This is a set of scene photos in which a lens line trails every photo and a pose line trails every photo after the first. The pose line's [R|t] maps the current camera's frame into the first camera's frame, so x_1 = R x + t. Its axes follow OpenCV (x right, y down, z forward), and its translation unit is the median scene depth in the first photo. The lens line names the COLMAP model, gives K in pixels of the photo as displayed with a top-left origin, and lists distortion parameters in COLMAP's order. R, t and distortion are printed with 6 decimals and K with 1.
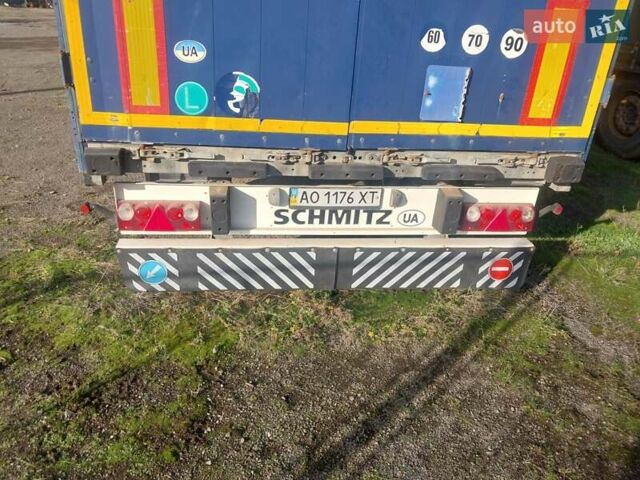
lens RADIAL K [[469.0, 0, 320.0], [0, 469.0, 240.0], [0, 0, 1]] dist [0.086622, -0.175375]
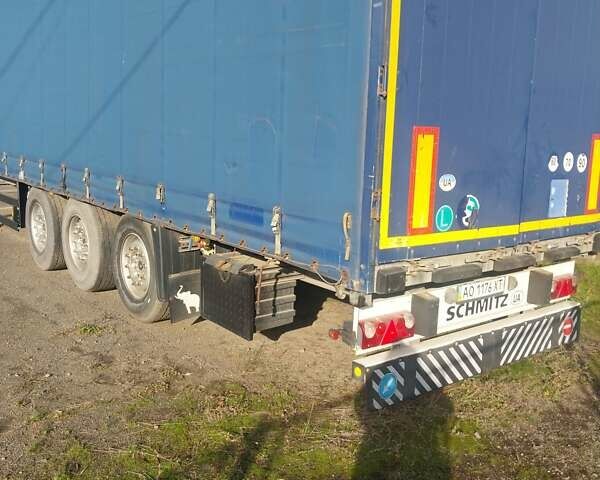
lens RADIAL K [[567.2, 0, 307.6], [0, 567.2, 249.4], [0, 0, 1]] dist [0.099889, -0.210937]
pose [[0.858296, -0.127033, 0.497182, -1.065099], [0.244130, 0.953289, -0.177876, -0.036697], [-0.451363, 0.274047, 0.849217, -0.061205]]
